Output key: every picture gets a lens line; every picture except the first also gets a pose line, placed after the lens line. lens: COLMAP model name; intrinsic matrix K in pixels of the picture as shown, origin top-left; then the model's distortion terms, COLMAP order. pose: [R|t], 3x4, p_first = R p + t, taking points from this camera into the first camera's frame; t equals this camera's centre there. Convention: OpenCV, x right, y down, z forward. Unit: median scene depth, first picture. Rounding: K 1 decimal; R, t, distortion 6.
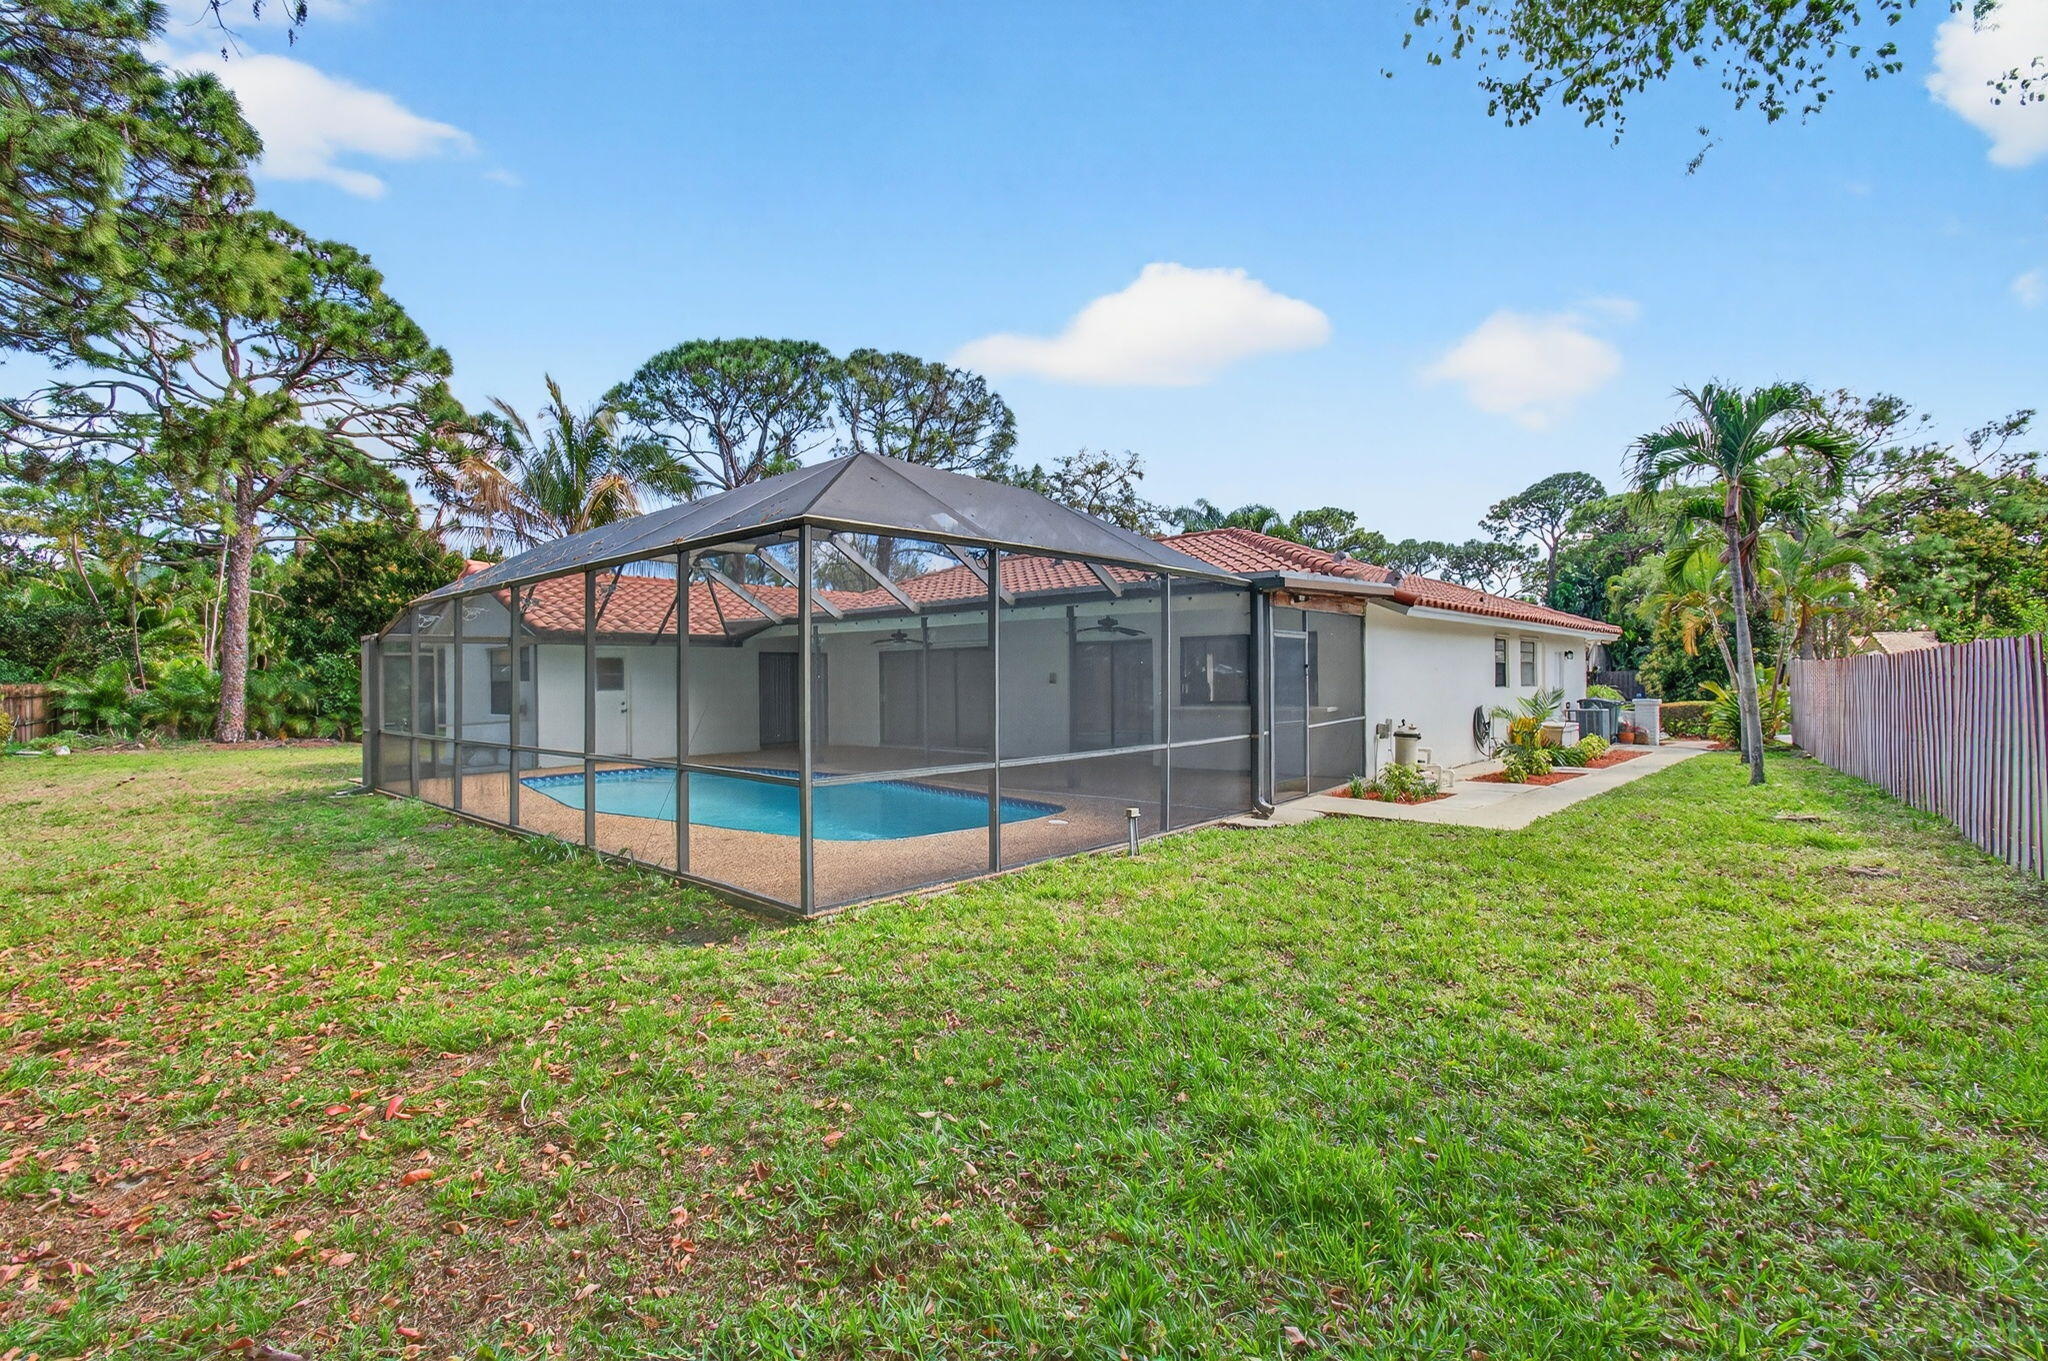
lens RADIAL K [[914.4, 0, 1021.1], [0, 914.4, 680.2], [0, 0, 1]] dist [0.000473, 0.000531]
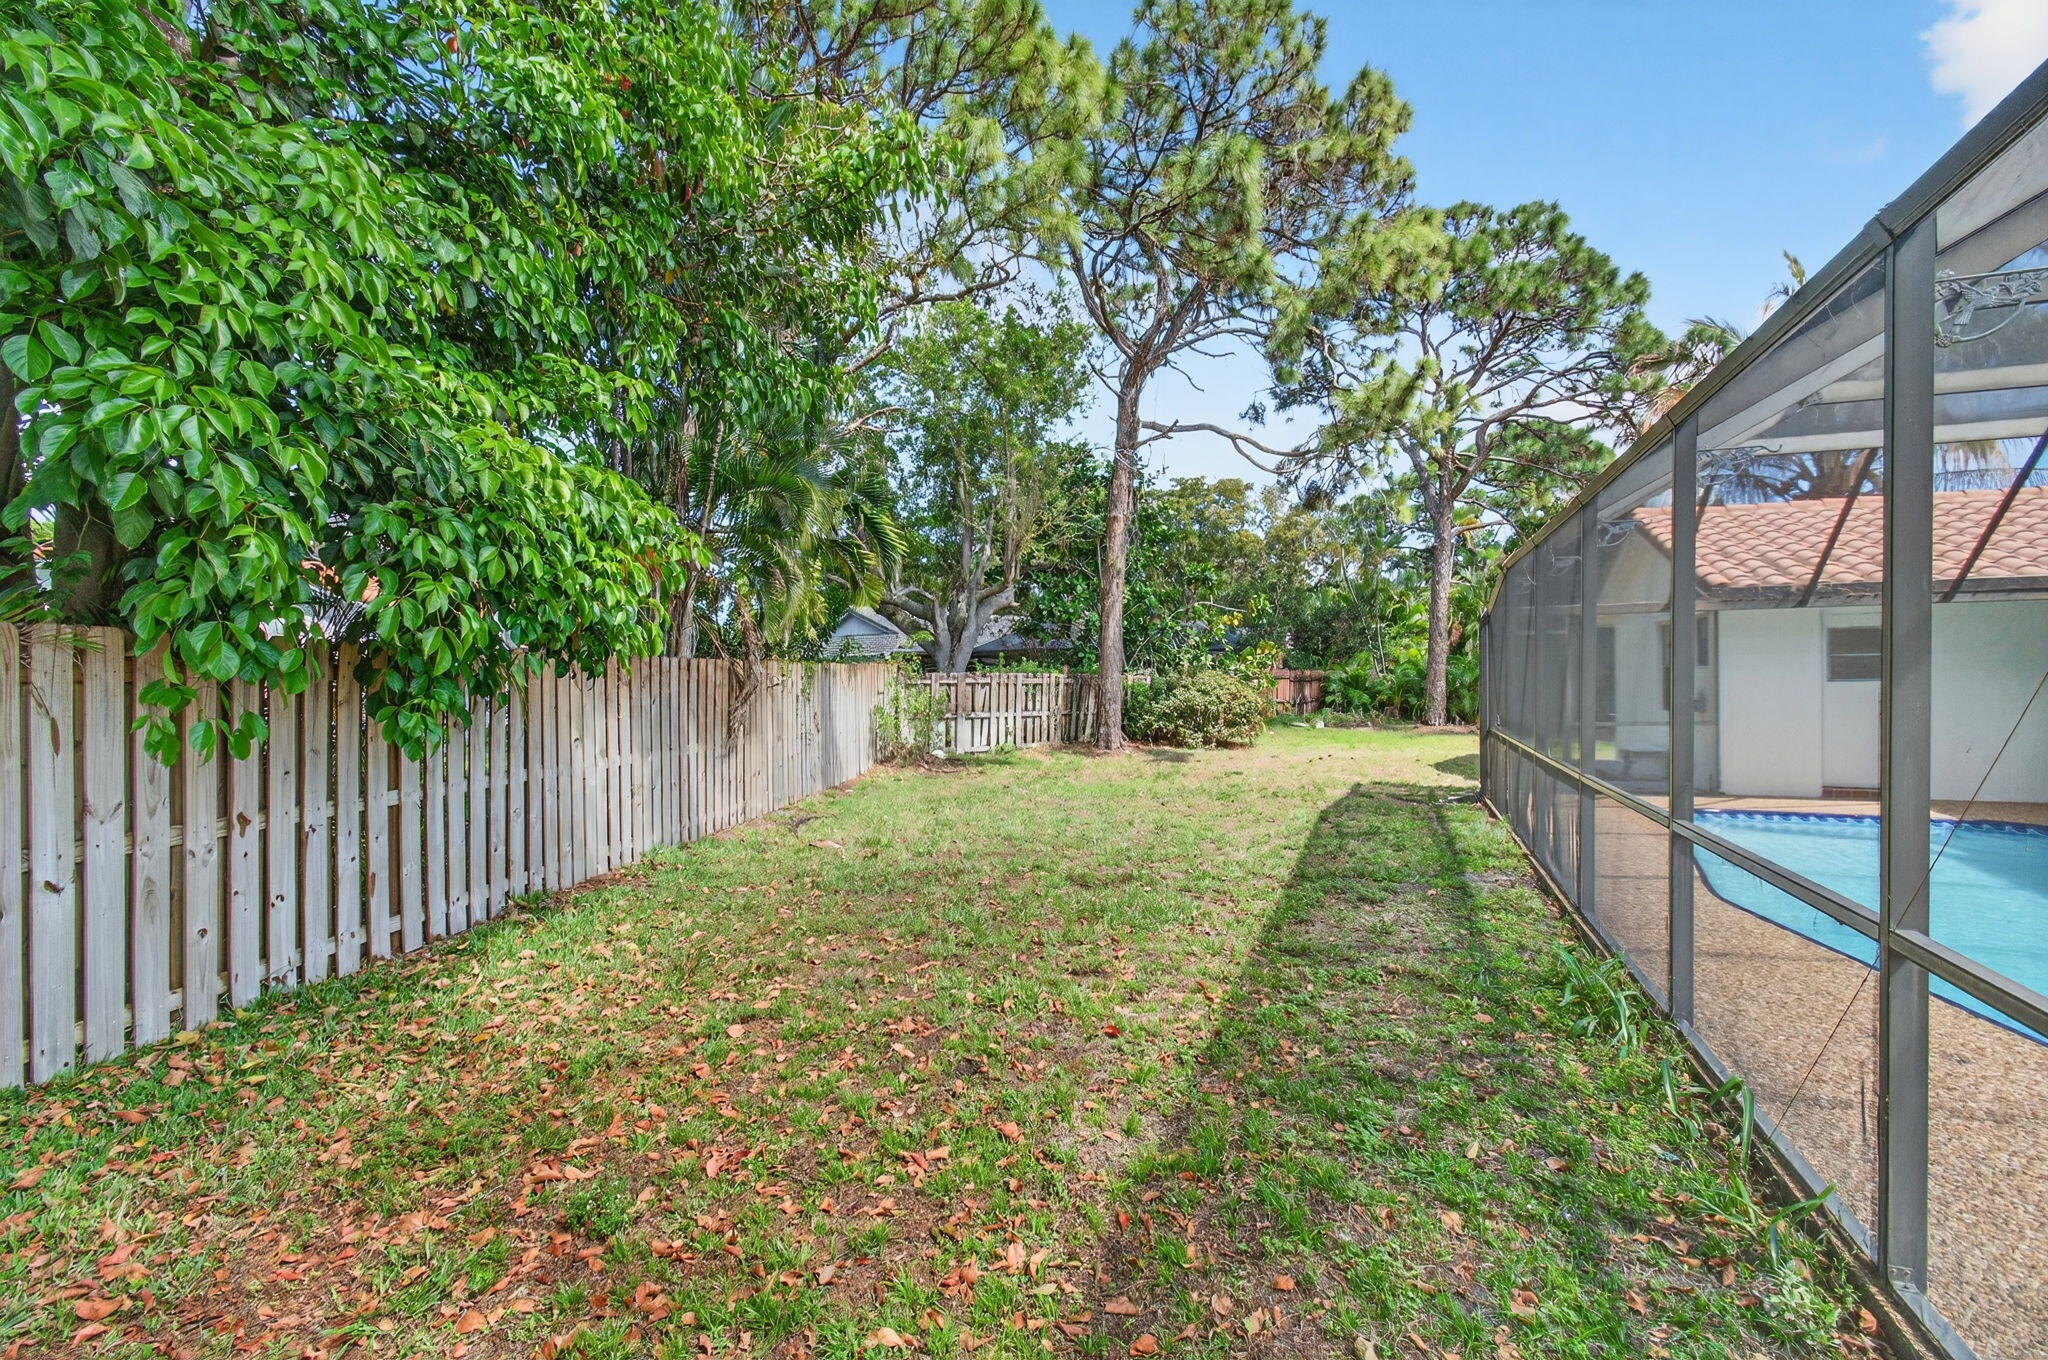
lens RADIAL K [[915.8, 0, 992.1], [0, 915.8, 682.9], [0, 0, 1]] dist [-0.029631, 0.016091]
pose [[0.337579, 0.012879, -0.941209, -0.044495], [0.002064, 0.999894, 0.014422, 0.002798], [0.941295, -0.006811, 0.337517, 0.156578]]
